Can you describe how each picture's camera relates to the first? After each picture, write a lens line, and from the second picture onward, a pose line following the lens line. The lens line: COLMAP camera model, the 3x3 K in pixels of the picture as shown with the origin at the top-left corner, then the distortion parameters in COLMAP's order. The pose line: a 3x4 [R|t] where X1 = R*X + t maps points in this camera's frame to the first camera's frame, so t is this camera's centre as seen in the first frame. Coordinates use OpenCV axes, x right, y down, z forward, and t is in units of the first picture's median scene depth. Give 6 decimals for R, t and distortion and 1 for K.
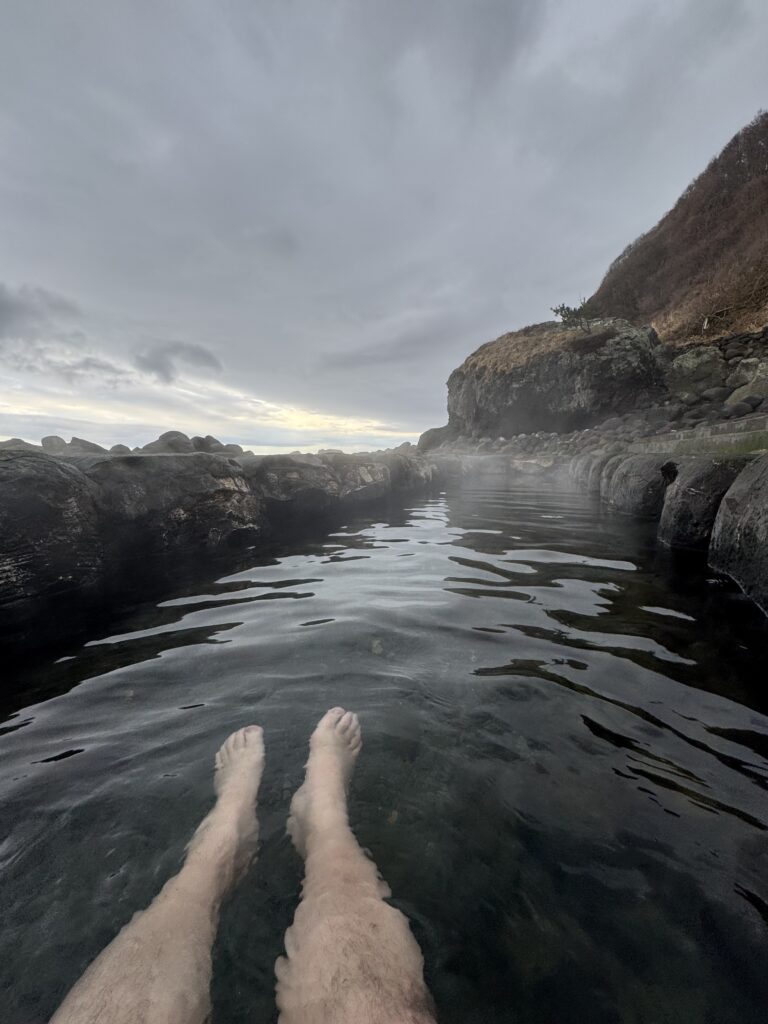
lens RADIAL K [[398.4, 0, 384.0], [0, 398.4, 512.0], [0, 0, 1]] dist [-0.017778, -0.000009]
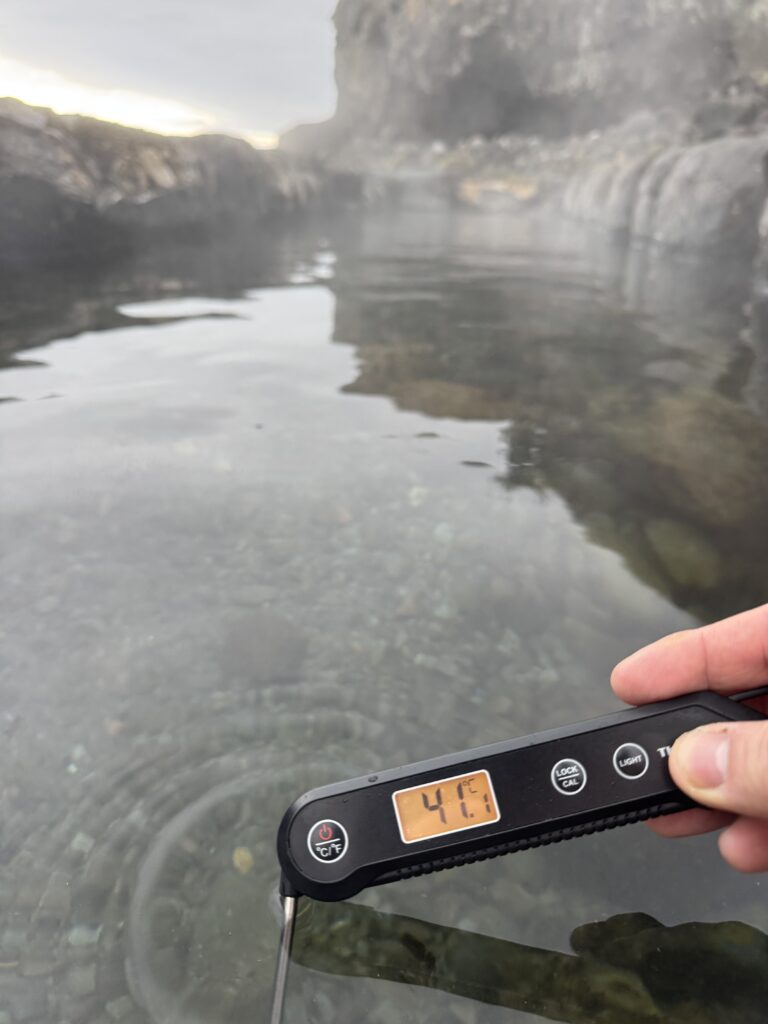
lens RADIAL K [[730.4, 0, 384.0], [0, 730.4, 512.0], [0, 0, 1]] dist [-0.037023, -0.000564]
pose [[0.974442, -0.054391, 0.217956, 0.003258], [-0.007705, 0.961581, 0.274414, 0.054365], [-0.224508, -0.269080, 0.936585, 0.092943]]
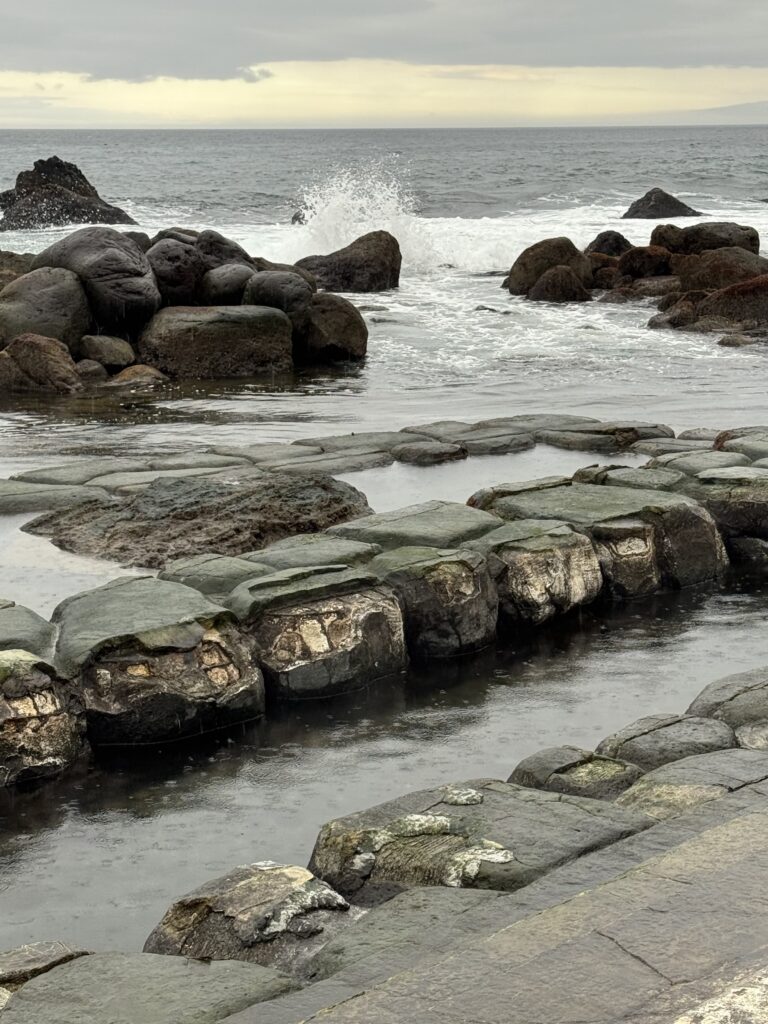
lens RADIAL K [[2046.9, 0, 384.0], [0, 2046.9, 512.0], [0, 0, 1]] dist [0.209109, 0.030865]
pose [[0.930689, 0.066790, -0.359662, 1.036420], [-0.045239, 0.996658, 0.068018, -0.462300], [0.363002, -0.047033, 0.930600, -1.527273]]
